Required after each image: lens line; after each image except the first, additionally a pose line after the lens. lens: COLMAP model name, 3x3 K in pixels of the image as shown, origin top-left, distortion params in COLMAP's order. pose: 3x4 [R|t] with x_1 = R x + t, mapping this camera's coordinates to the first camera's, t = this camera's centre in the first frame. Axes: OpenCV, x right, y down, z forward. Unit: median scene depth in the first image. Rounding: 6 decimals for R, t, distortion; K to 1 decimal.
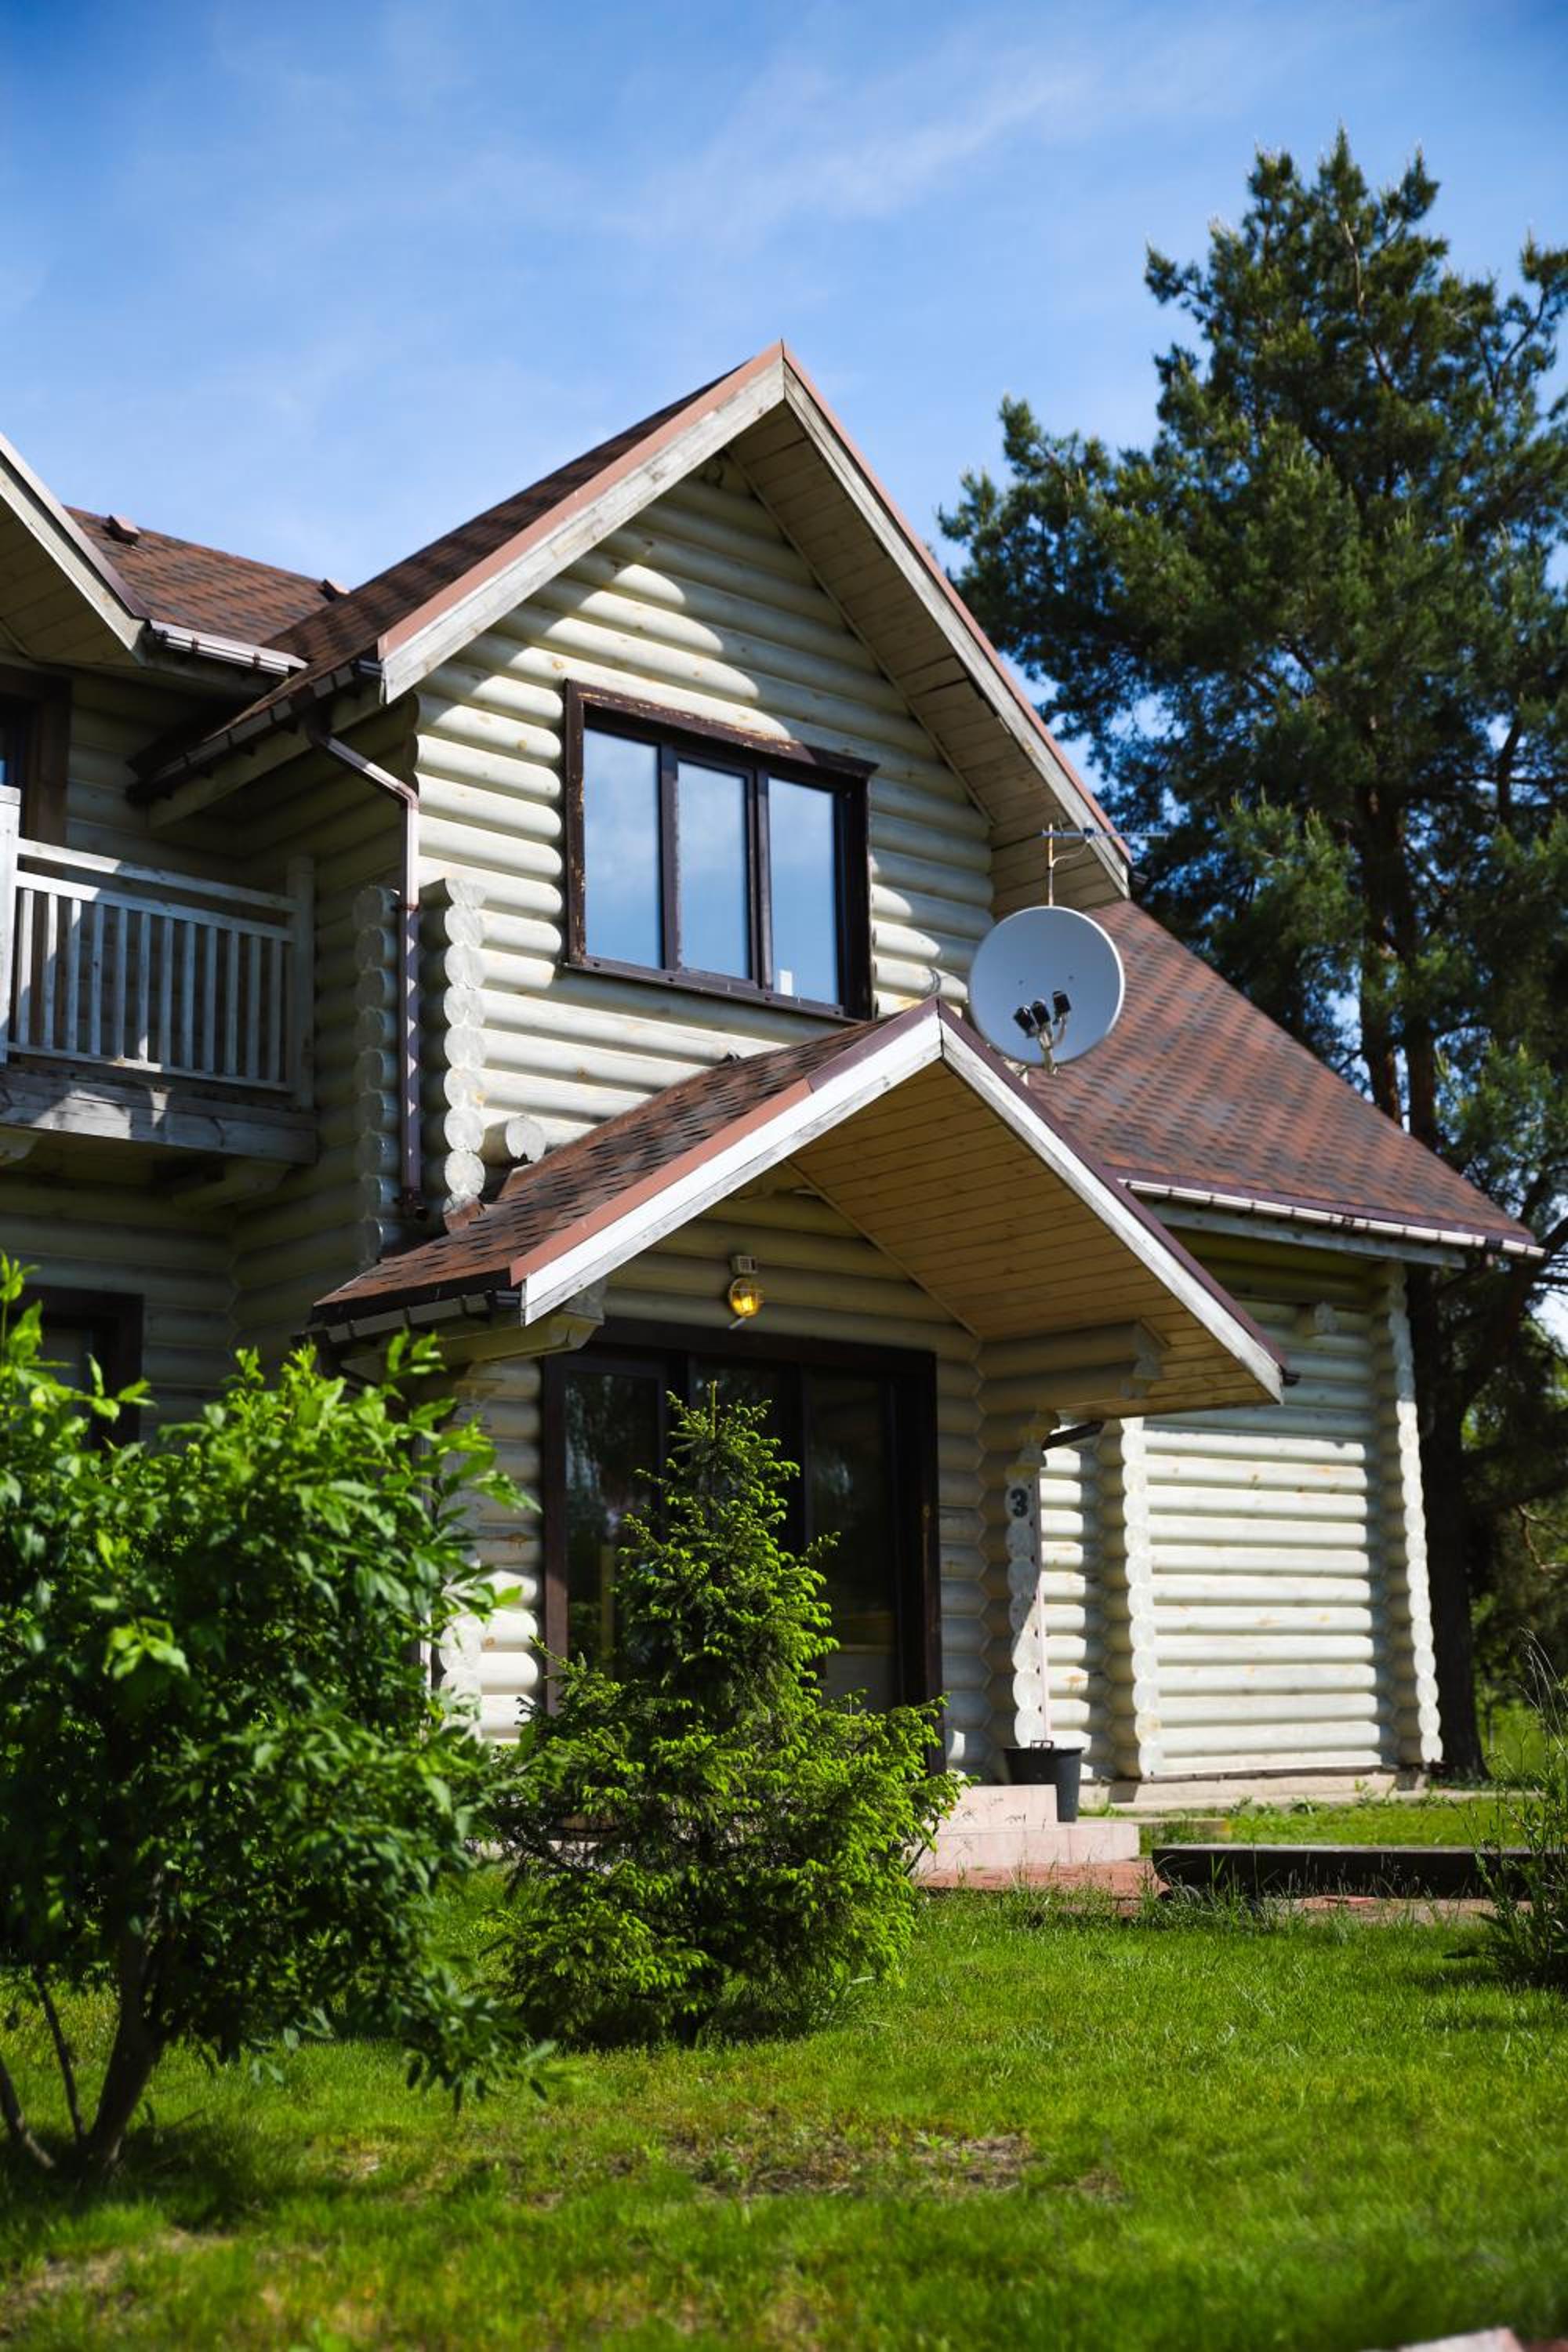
lens RADIAL K [[2922.3, 0, 784.0], [0, 2922.3, 1176.0], [0, 0, 1]] dist [0.031527, 0.286845]
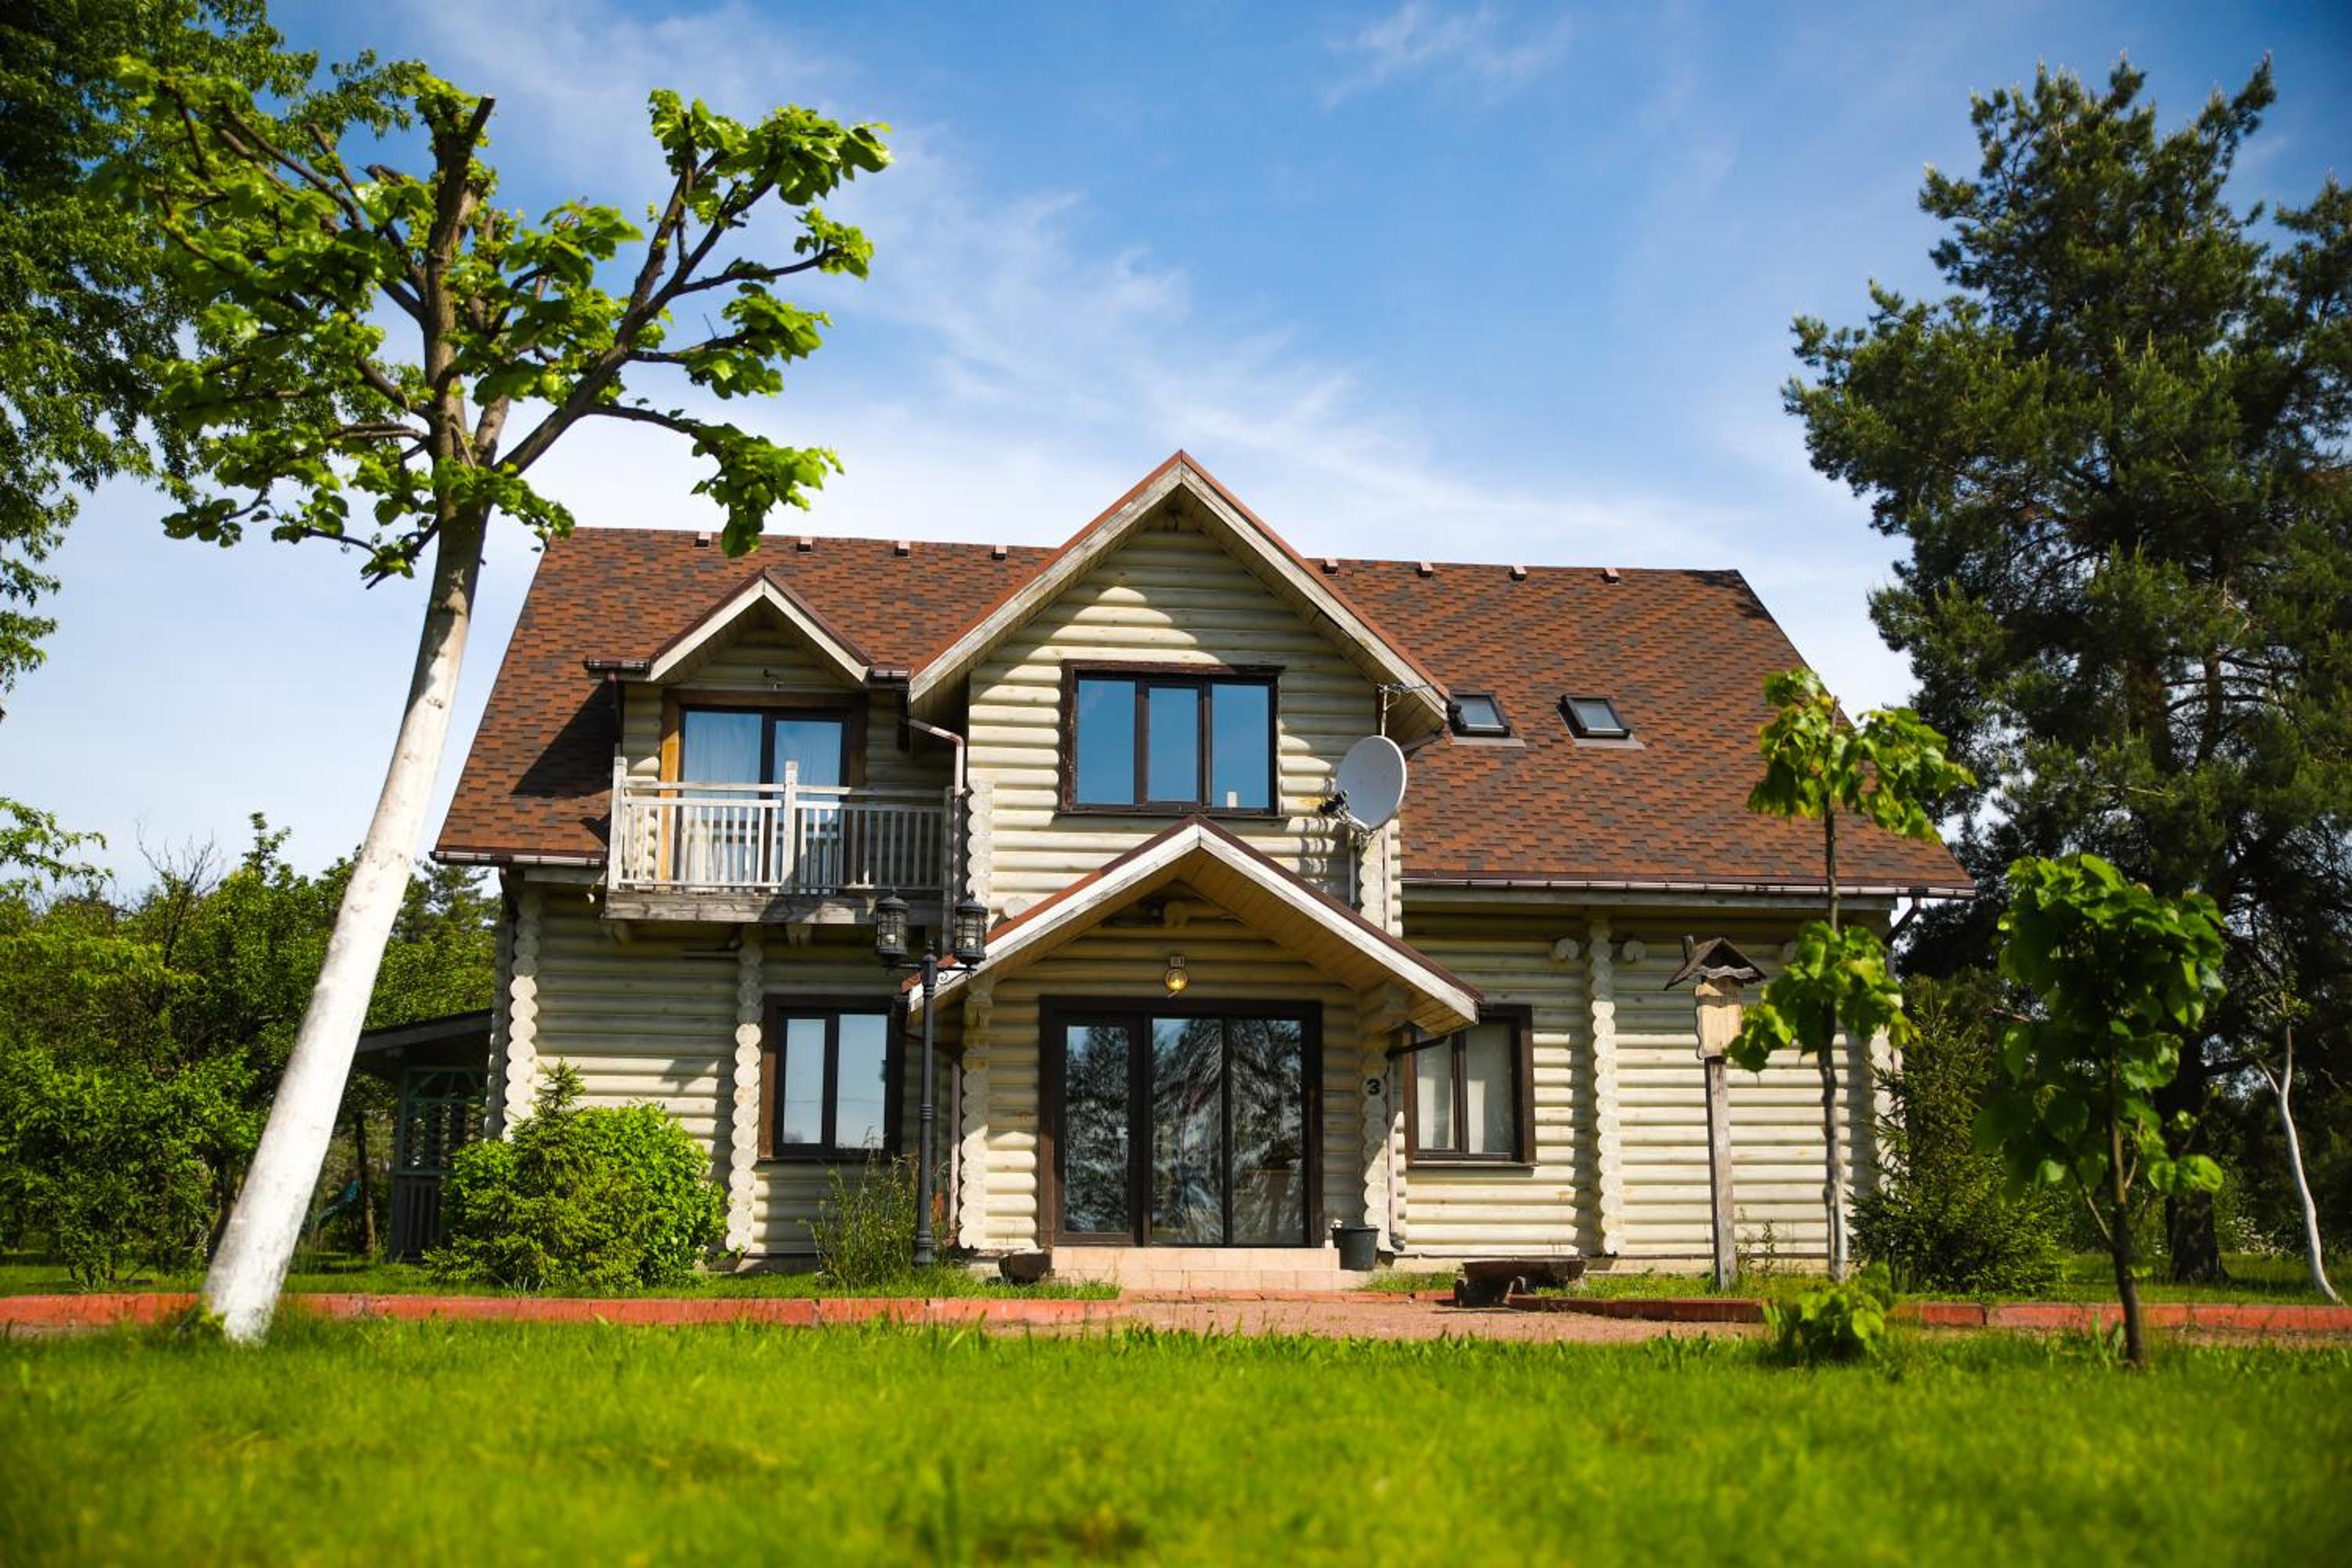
lens RADIAL K [[2202.2, 0, 1176.0], [0, 2202.2, 784.0], [0, 0, 1]] dist [-0.029108, 0.139105]
pose [[0.819676, -0.102805, -0.563527, 0.744267], [0.090066, 0.994657, -0.050451, -0.010409], [0.565702, -0.009401, 0.824556, -0.129353]]
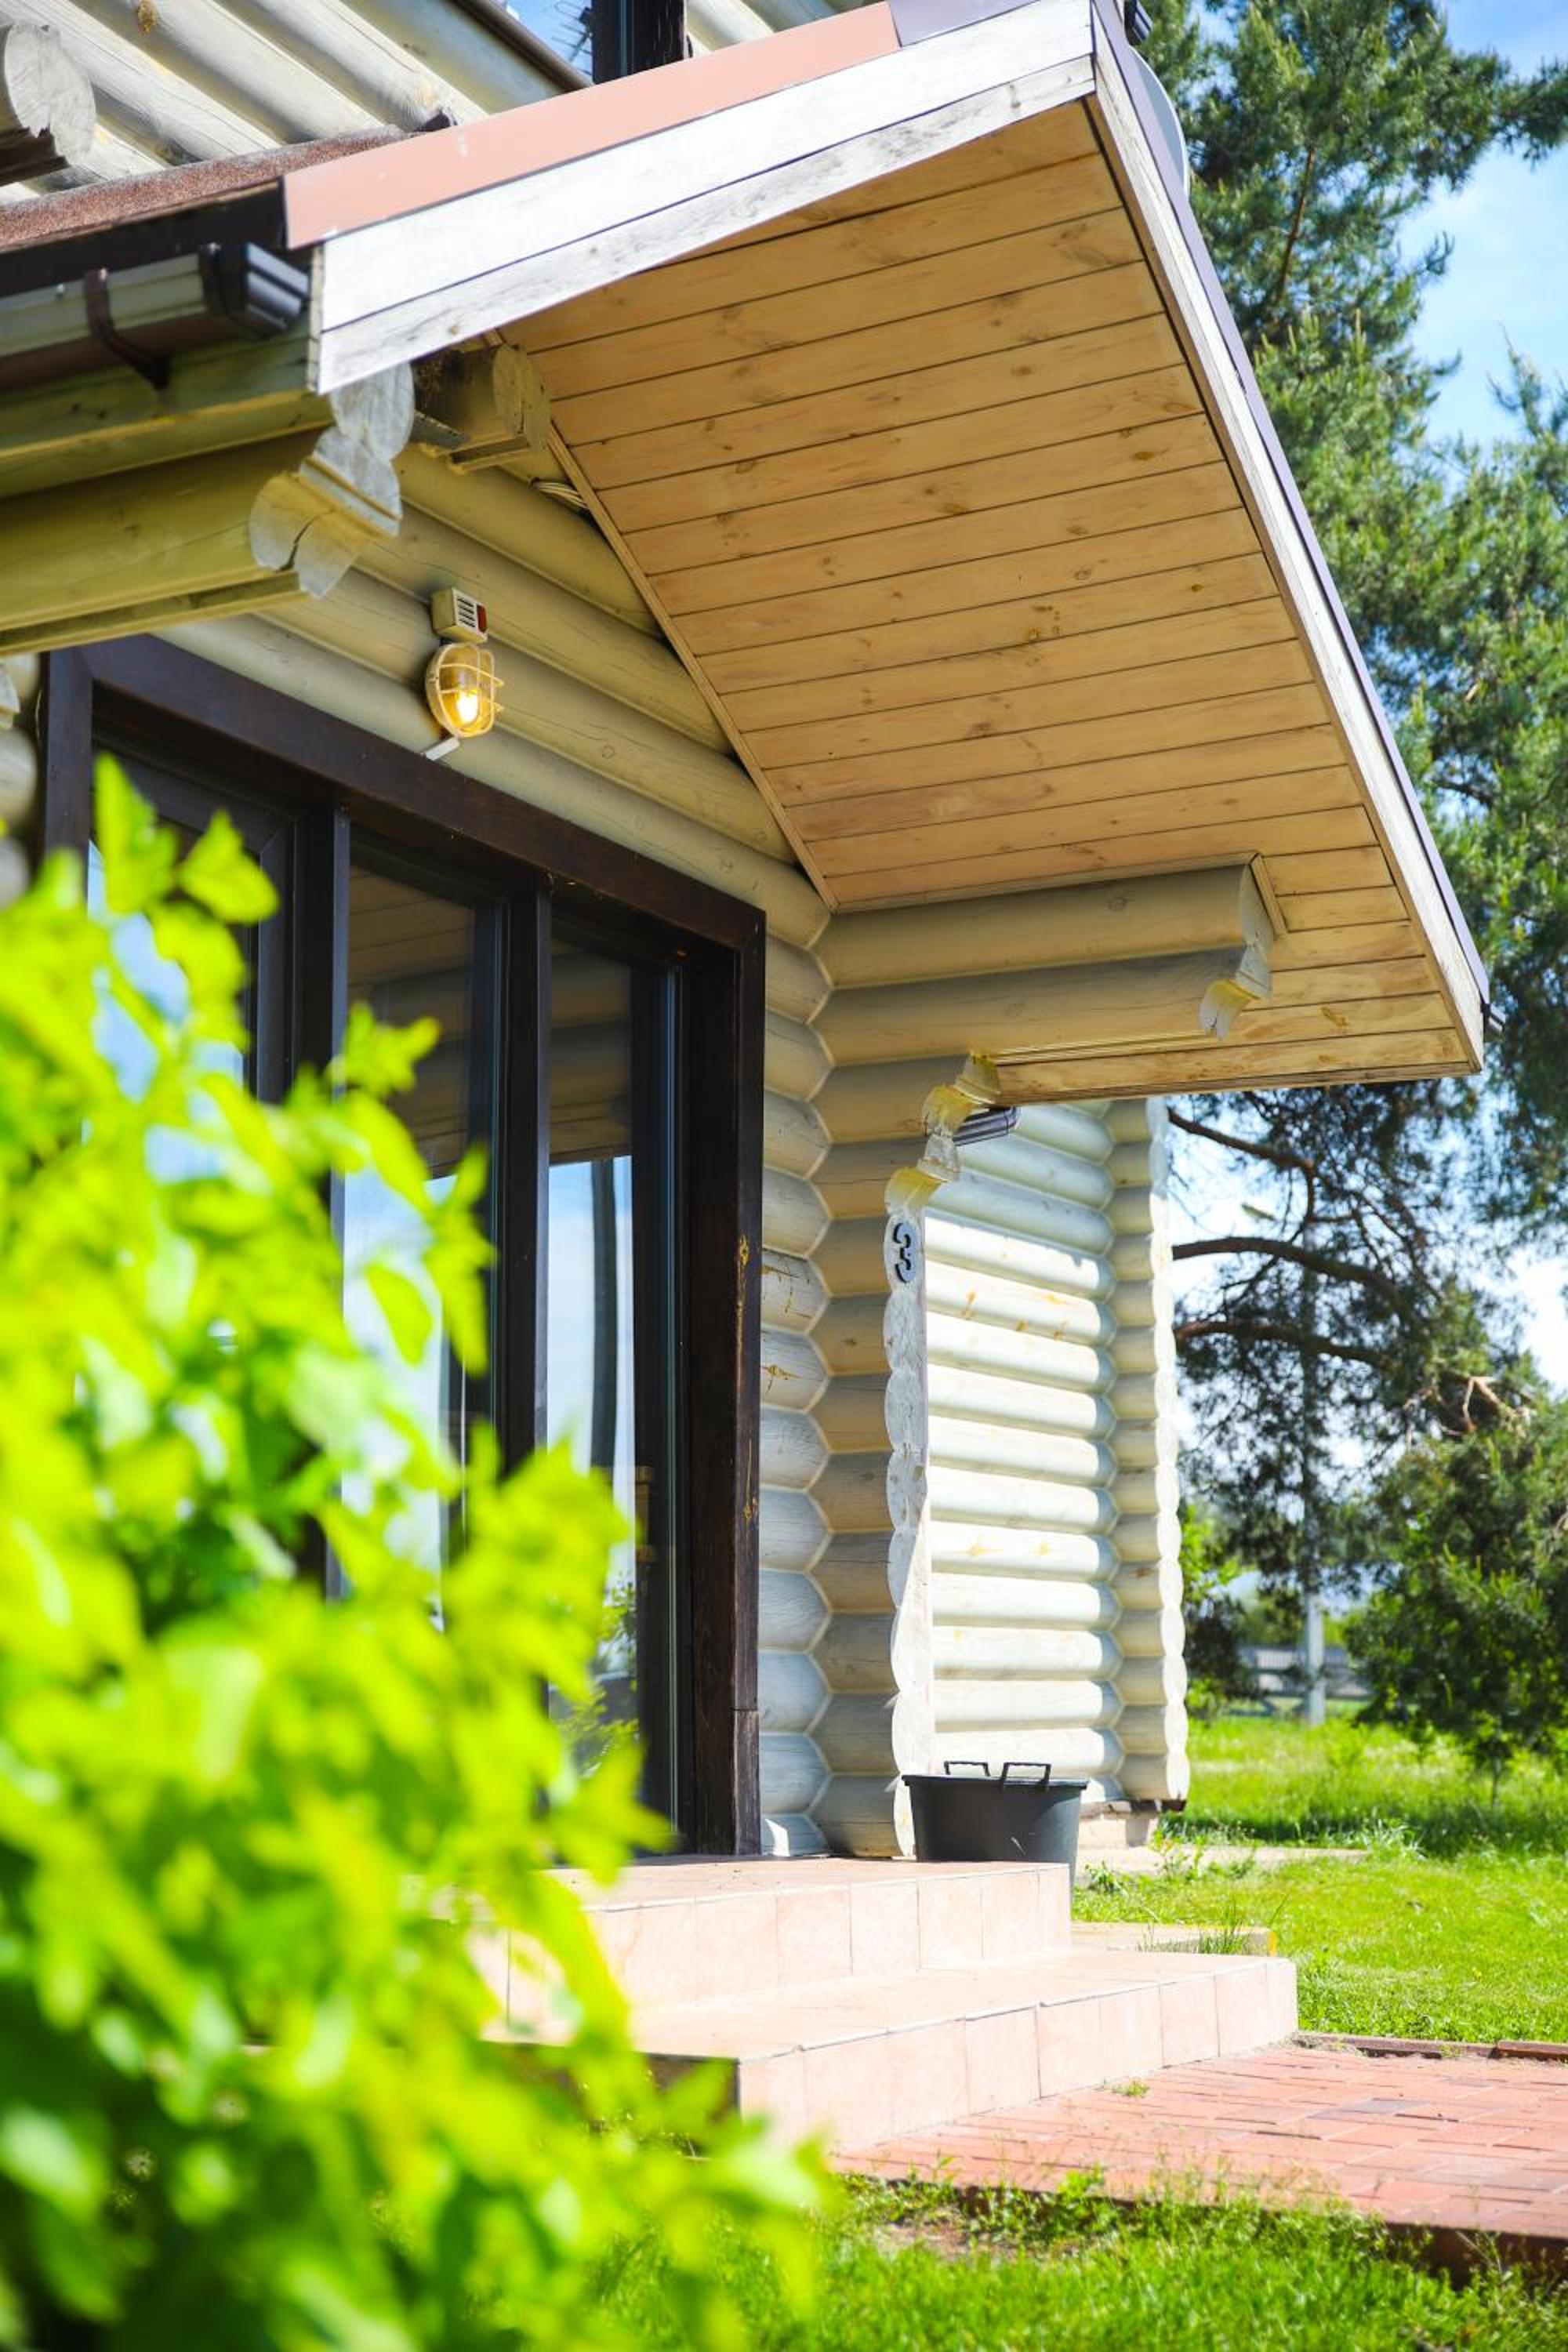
lens RADIAL K [[3384.9, 0, 784.0], [0, 3384.9, 1176.0], [0, 0, 1]] dist [0.114442, 0.005304]
pose [[0.940279, 0.071408, 0.332830, -0.120706], [-0.079557, 0.996771, 0.010900, 0.096735], [-0.330977, -0.036728, 0.942924, 0.506140]]
